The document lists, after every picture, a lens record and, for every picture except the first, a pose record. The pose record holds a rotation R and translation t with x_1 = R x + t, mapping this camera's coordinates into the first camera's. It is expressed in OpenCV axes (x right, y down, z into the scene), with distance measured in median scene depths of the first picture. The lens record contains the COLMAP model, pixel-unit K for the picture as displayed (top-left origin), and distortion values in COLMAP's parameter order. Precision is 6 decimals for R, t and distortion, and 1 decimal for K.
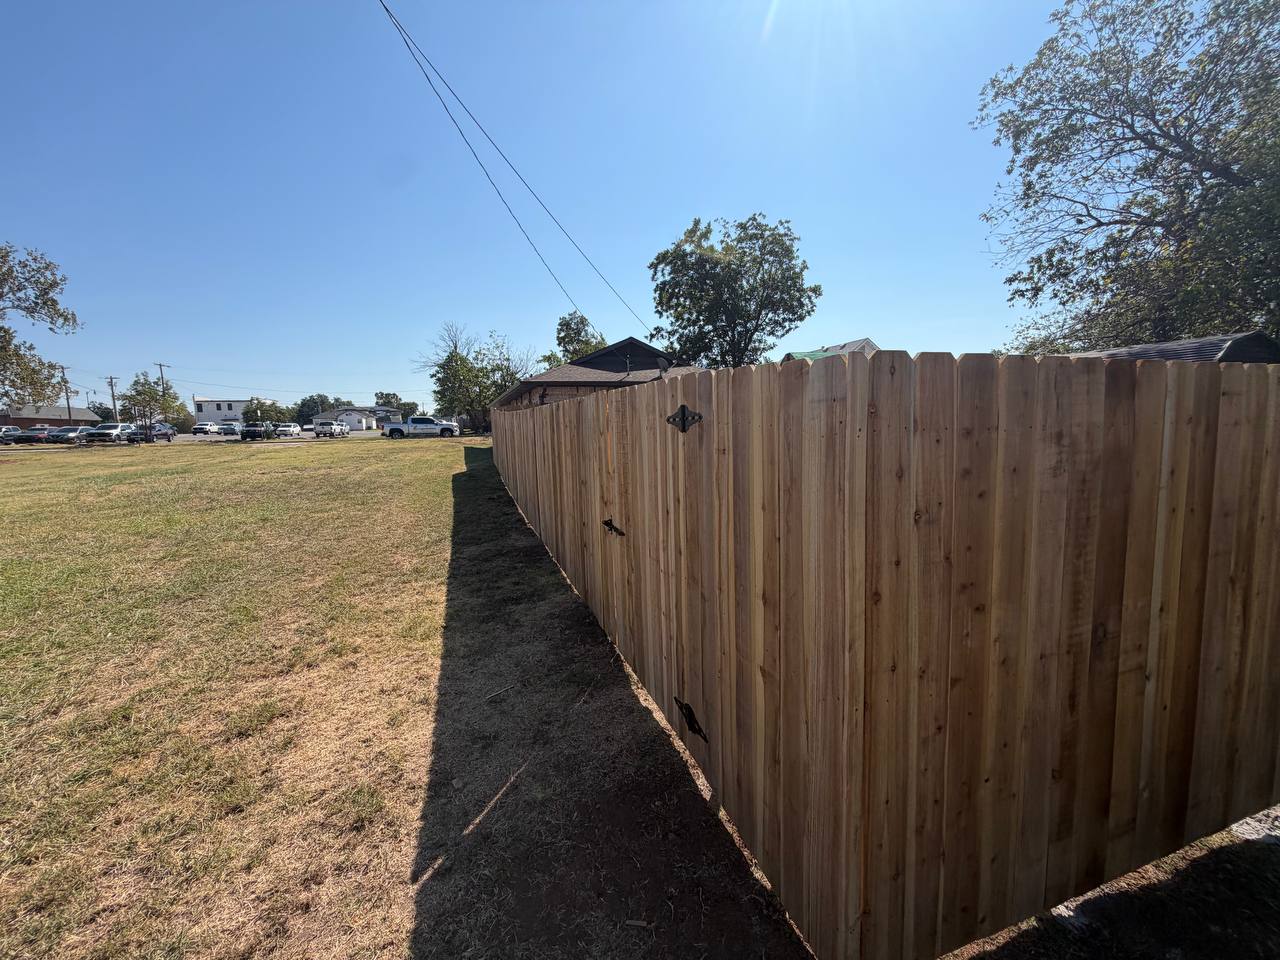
lens RADIAL K [[507.5, 0, 632.9], [0, 507.5, 471.6], [0, 0, 1]] dist [0.001394, -0.000060]
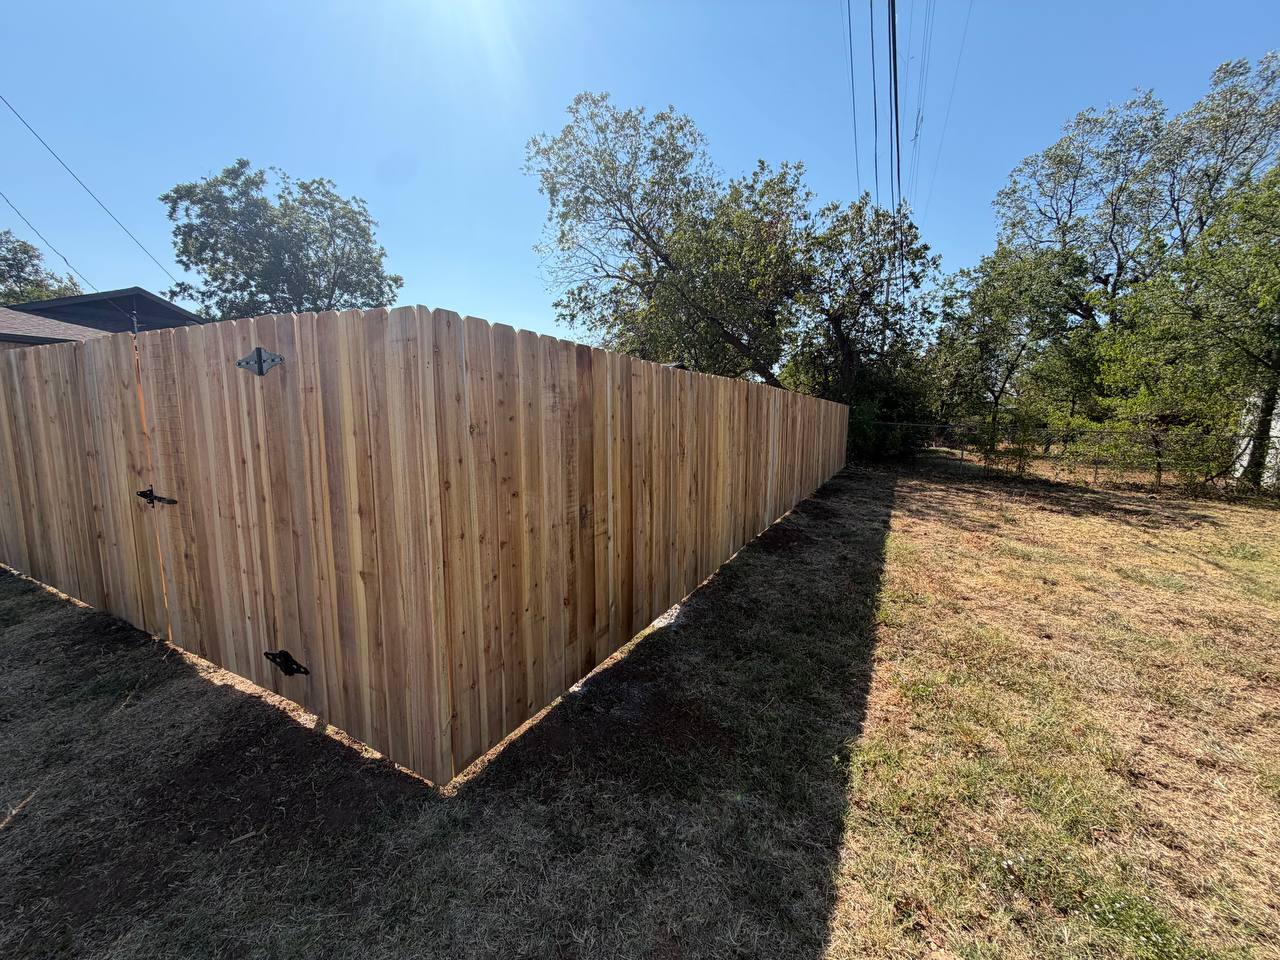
lens RADIAL K [[507.5, 0, 640.6], [0, 507.5, 479.6], [0, 0, 1]] dist [0.001394, -0.000060]
pose [[0.713317, -0.053750, 0.698777, -0.084061], [0.042532, 0.998537, 0.033390, 0.136856], [-0.699550, 0.005903, 0.714559, -0.261525]]
